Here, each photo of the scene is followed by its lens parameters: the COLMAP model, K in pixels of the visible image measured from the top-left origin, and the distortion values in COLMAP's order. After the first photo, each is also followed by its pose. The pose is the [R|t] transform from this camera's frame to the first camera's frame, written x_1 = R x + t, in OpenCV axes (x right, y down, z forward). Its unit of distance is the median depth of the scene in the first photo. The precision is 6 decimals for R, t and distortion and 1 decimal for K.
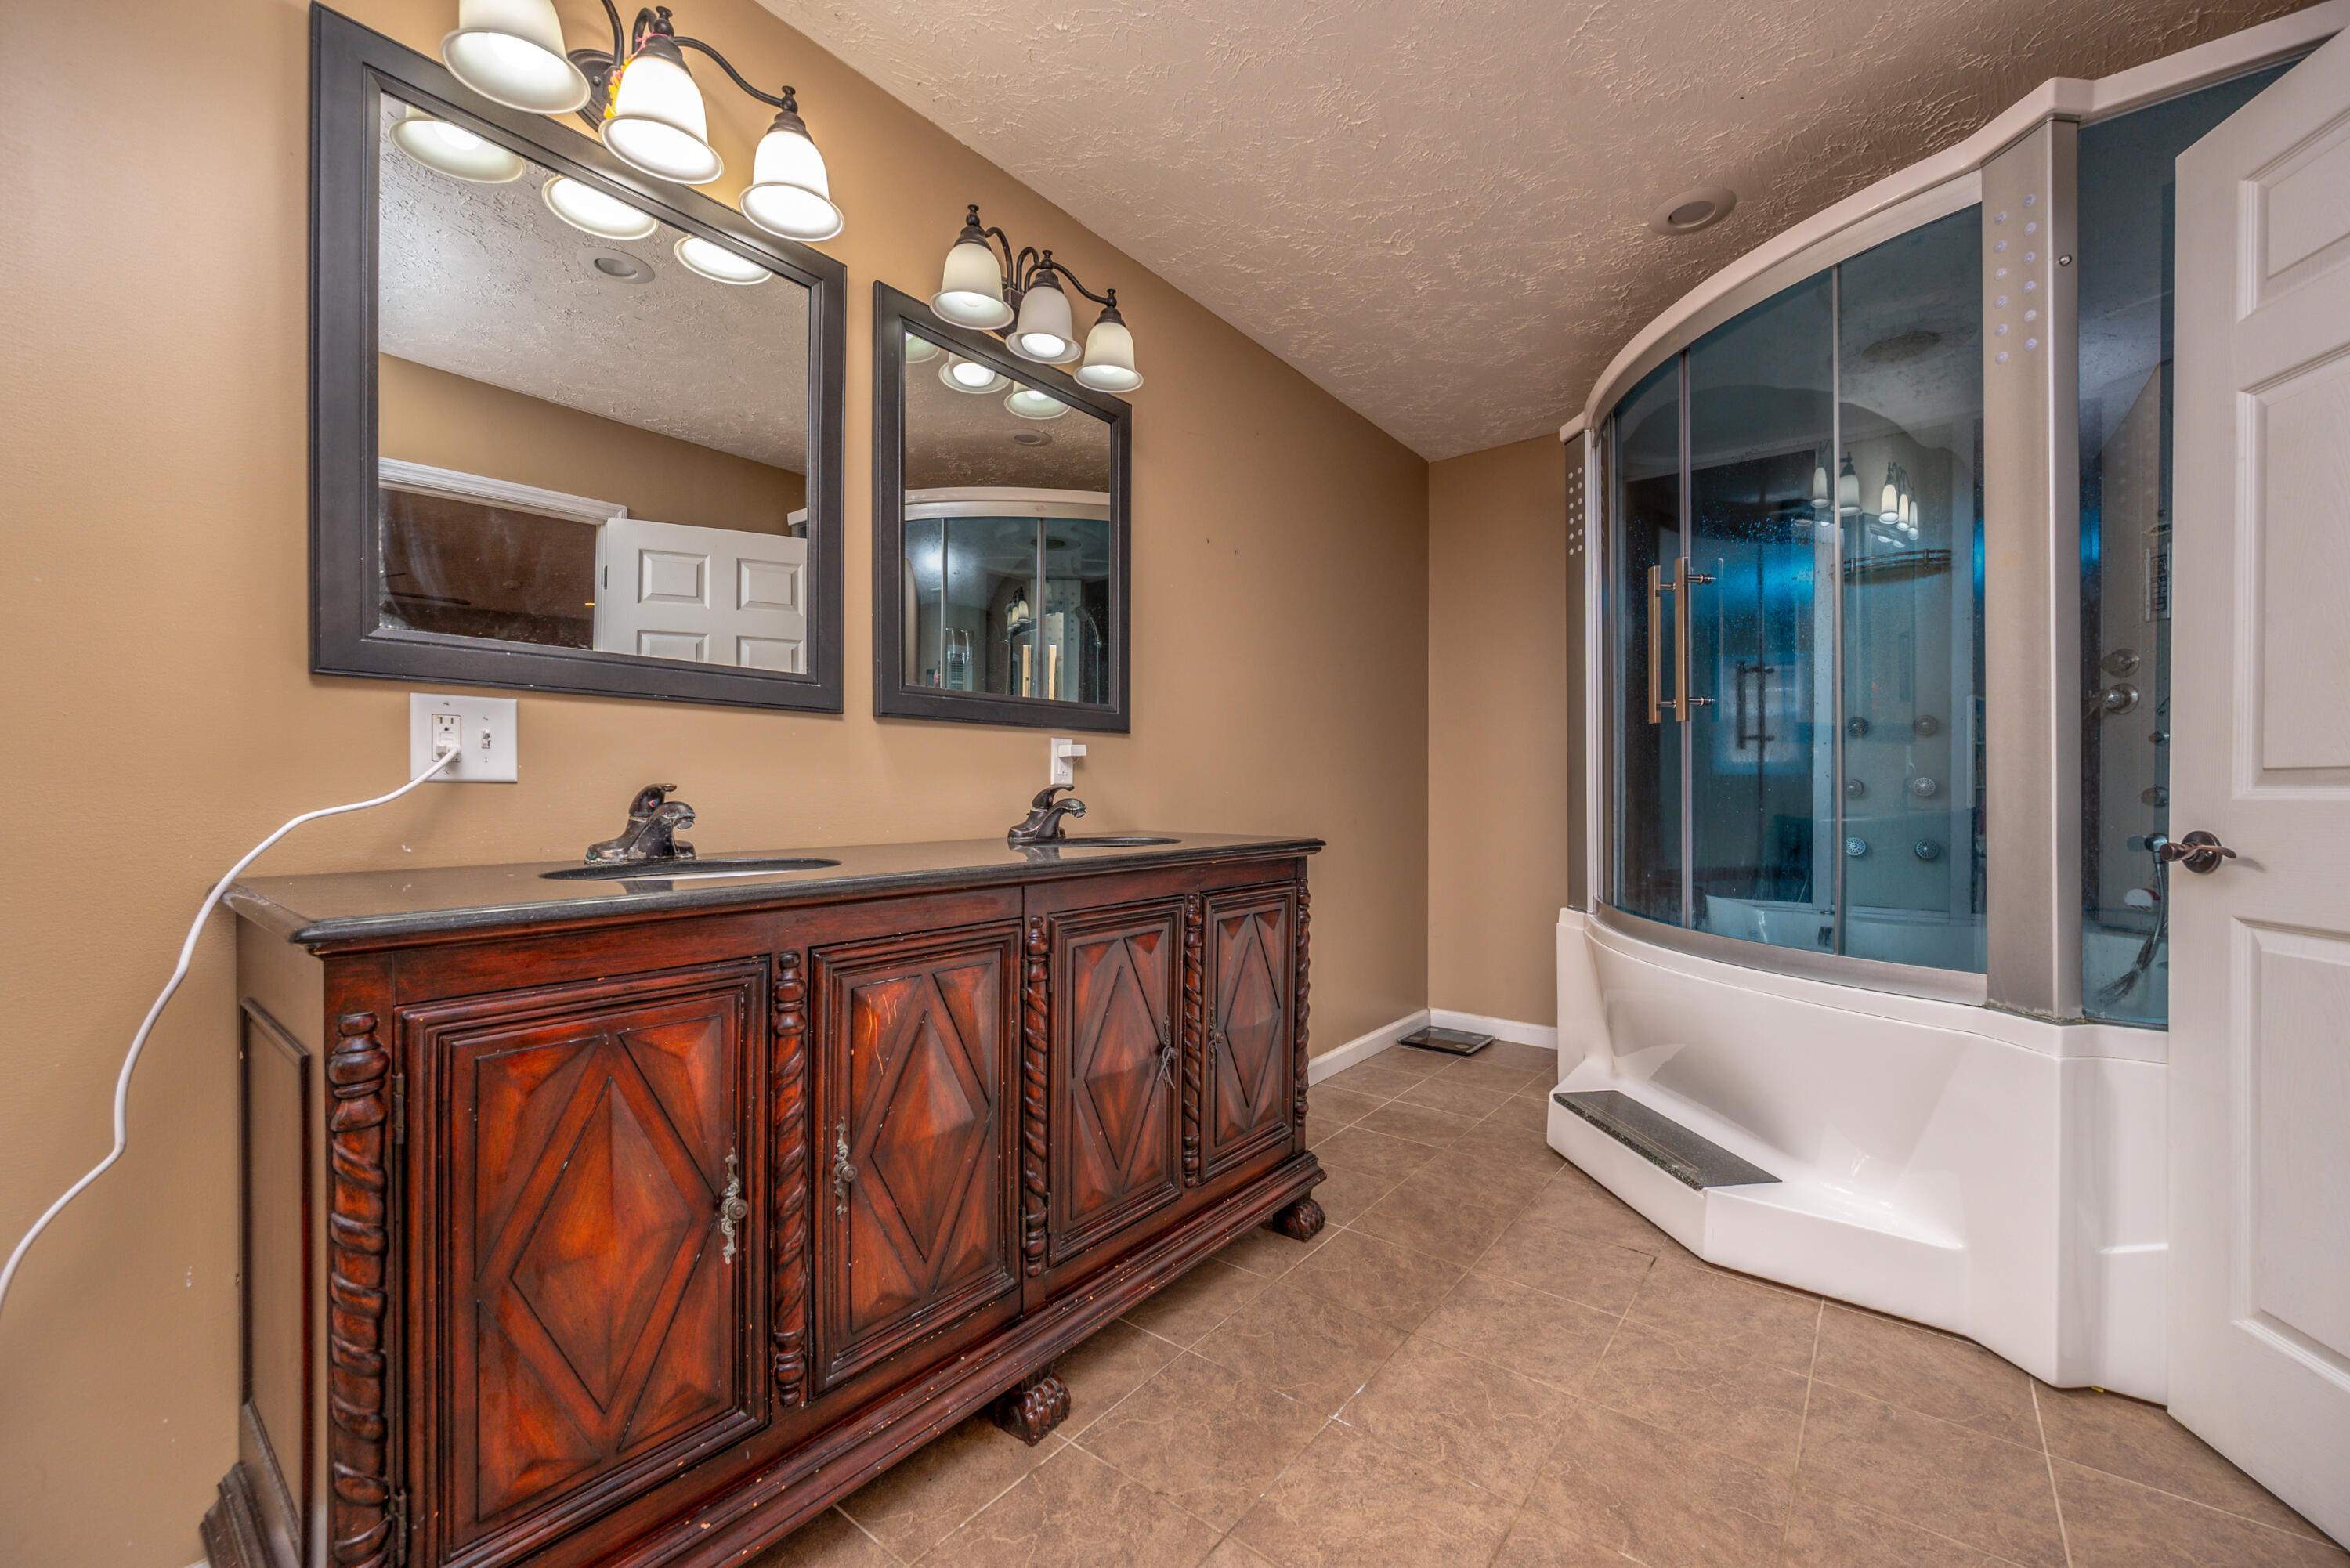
lens RADIAL K [[921.2, 0, 1173.1], [0, 921.2, 795.7], [0, 0, 1]] dist [-0.001437, -0.000027]
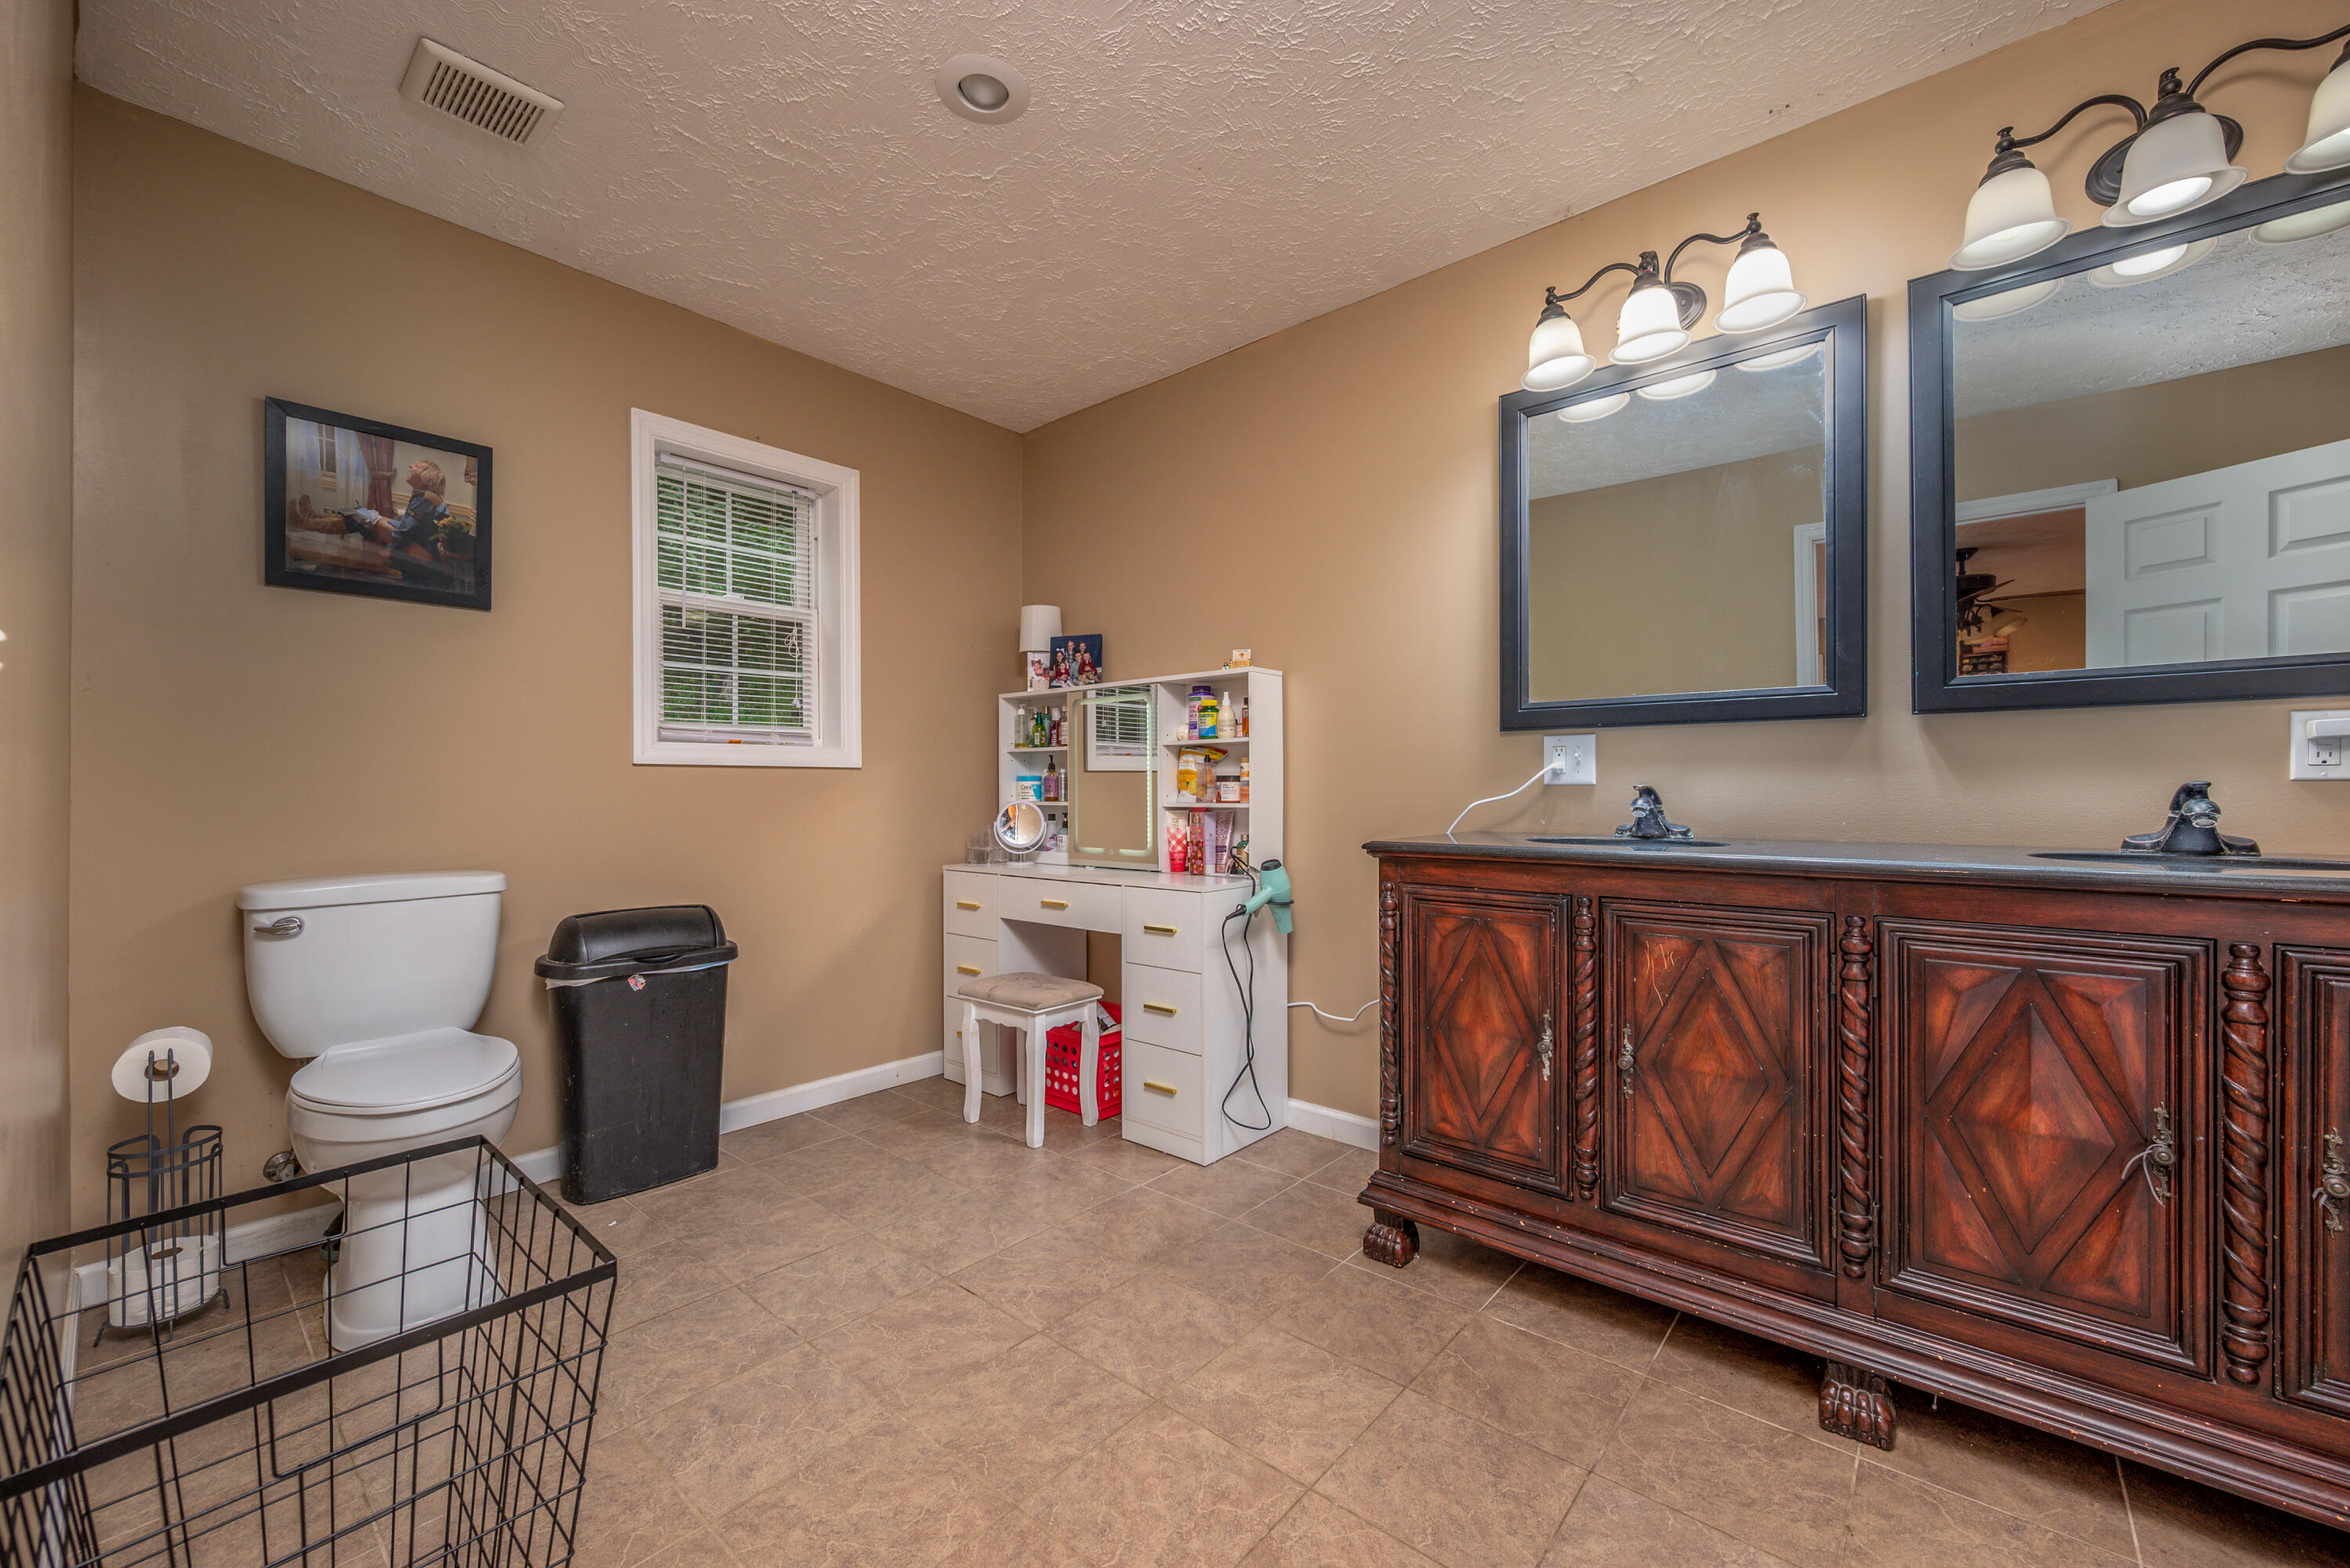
lens RADIAL K [[927.8, 0, 1178.9], [0, 927.8, 787.3], [0, 0, 1]] dist [-0.000904, -0.000282]
pose [[-0.044852, -0.005980, -0.998976, 0.792858], [-0.007014, 0.999959, -0.005671, 0.002822], [0.998969, 0.006752, -0.044892, 0.282056]]
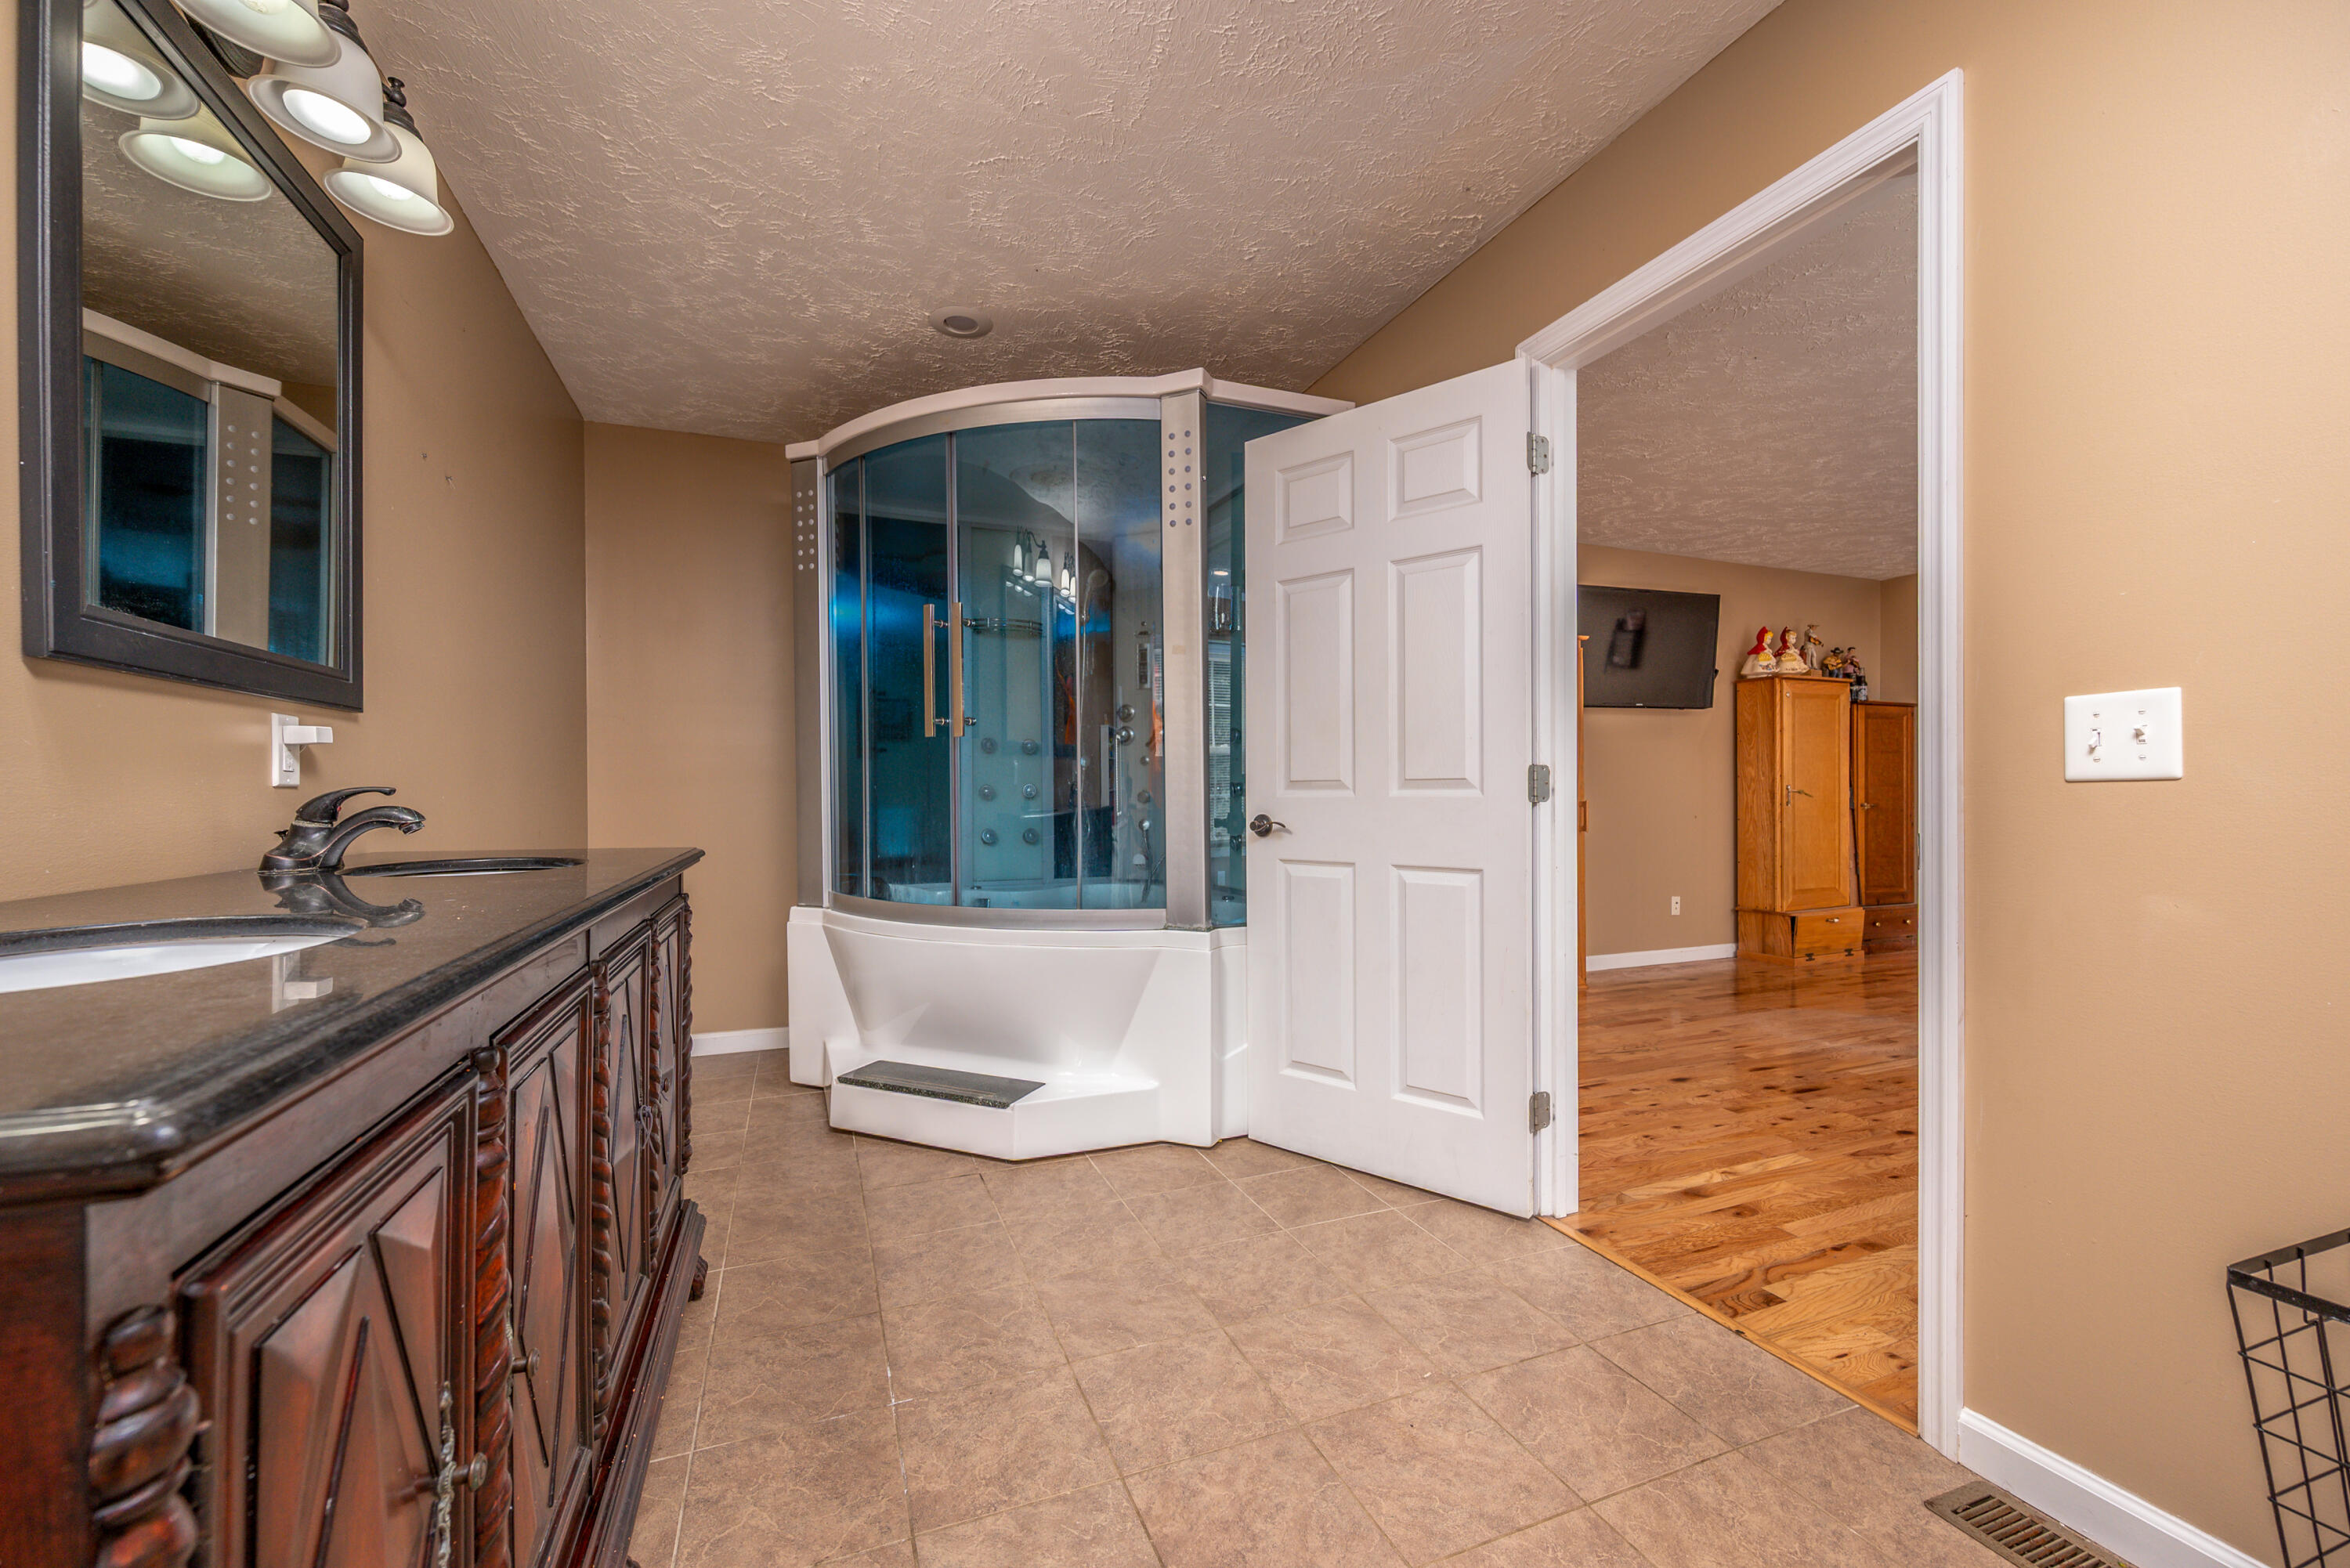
lens RADIAL K [[932.6, 0, 1166.9], [0, 932.6, 798.3], [0, 0, 1]] dist [-0.000410, -0.000060]
pose [[0.506647, -0.006006, 0.862132, -0.505894], [0.009383, 0.999955, 0.001452, 0.001808], [-0.862102, 0.007354, 0.506681, 0.183864]]
